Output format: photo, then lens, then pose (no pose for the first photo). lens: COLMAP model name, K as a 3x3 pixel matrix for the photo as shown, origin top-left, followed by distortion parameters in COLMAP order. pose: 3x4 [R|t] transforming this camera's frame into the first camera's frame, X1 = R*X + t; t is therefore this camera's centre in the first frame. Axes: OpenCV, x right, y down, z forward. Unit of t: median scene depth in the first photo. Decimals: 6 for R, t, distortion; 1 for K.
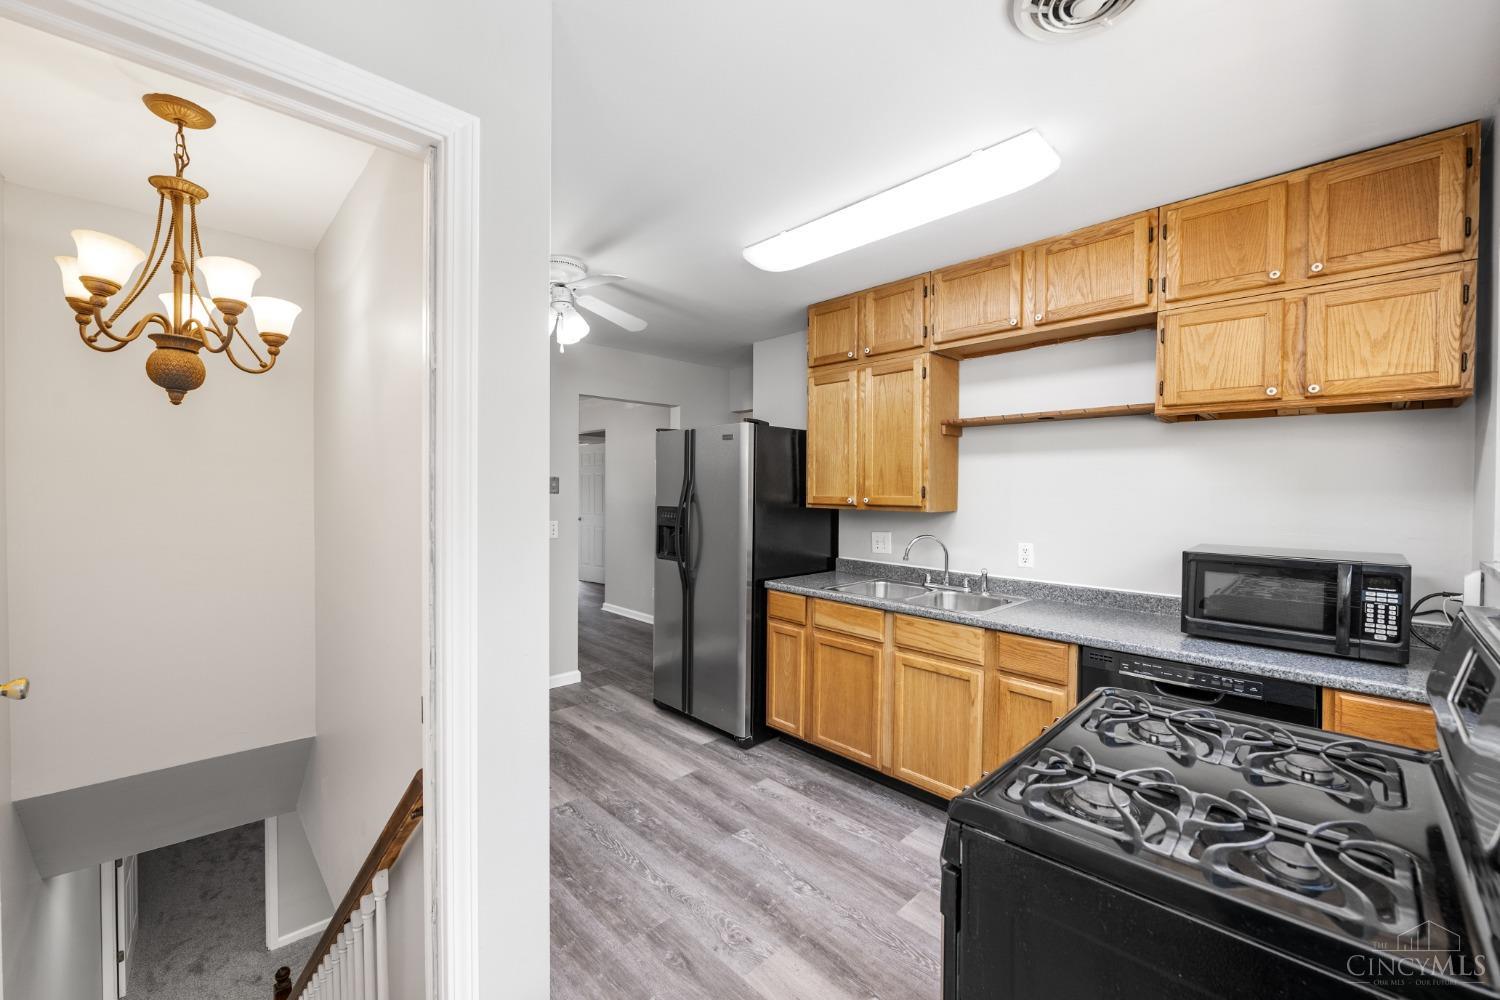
lens RADIAL K [[595.6, 0, 745.8], [0, 595.6, 499.7], [0, 0, 1]] dist [-0.009937, -0.000724]
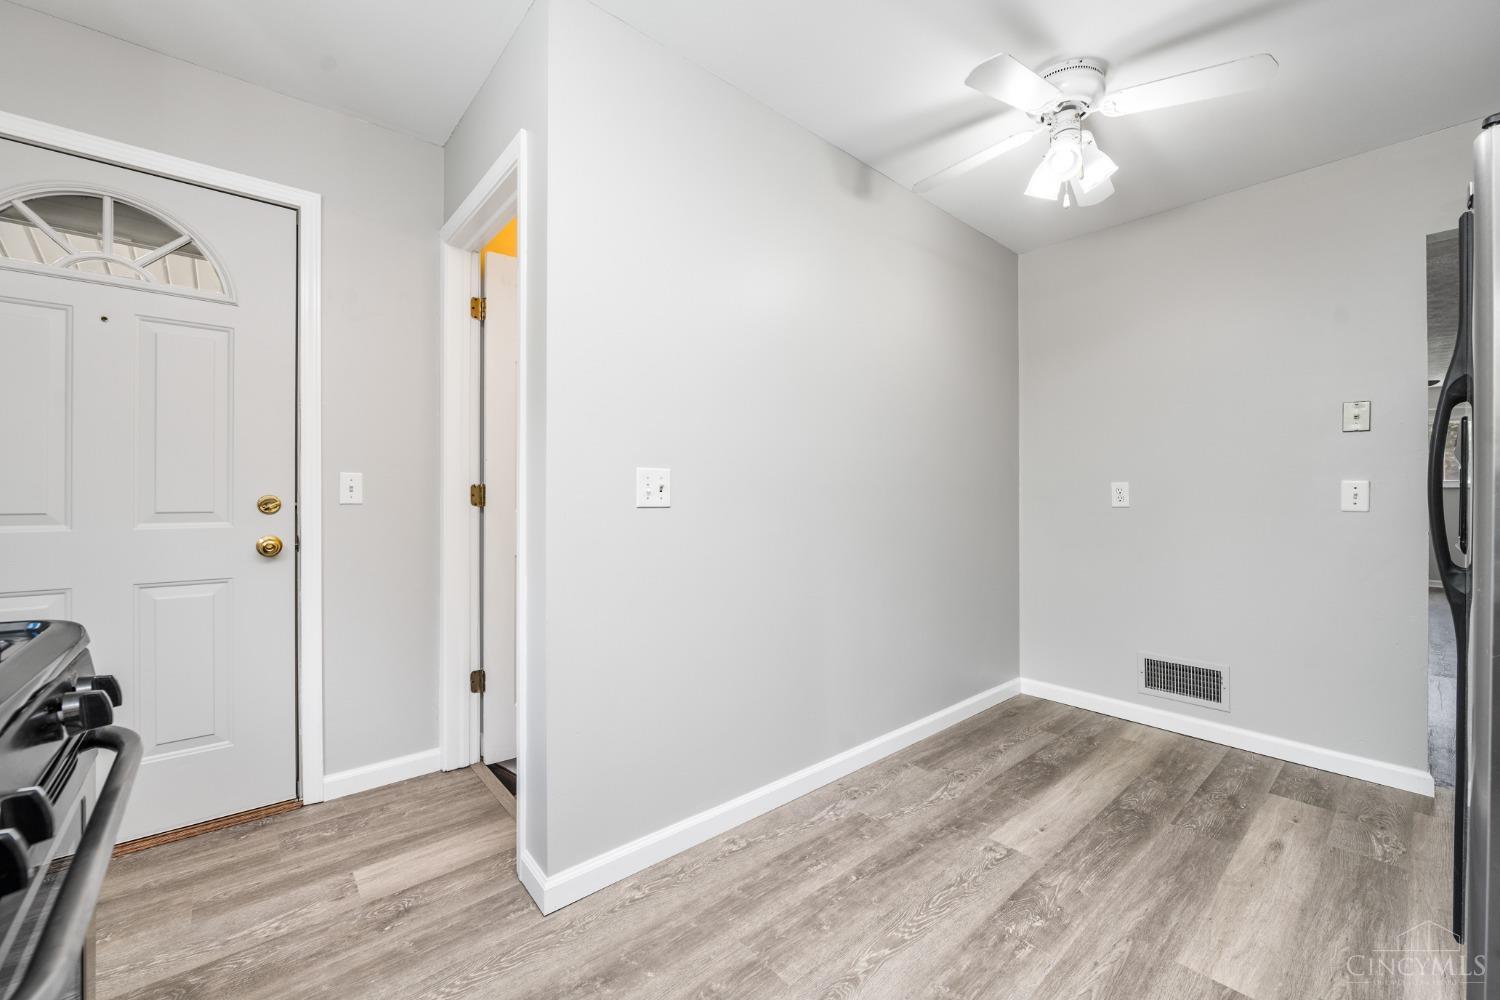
lens RADIAL K [[595.6, 0, 752.7], [0, 595.6, 495.2], [0, 0, 1]] dist [-0.009937, -0.000724]
pose [[-0.049467, -0.008285, -0.998741, 0.397693], [-0.023430, 0.999700, -0.007133, 0.102713], [0.998501, 0.023048, -0.049646, 0.692669]]
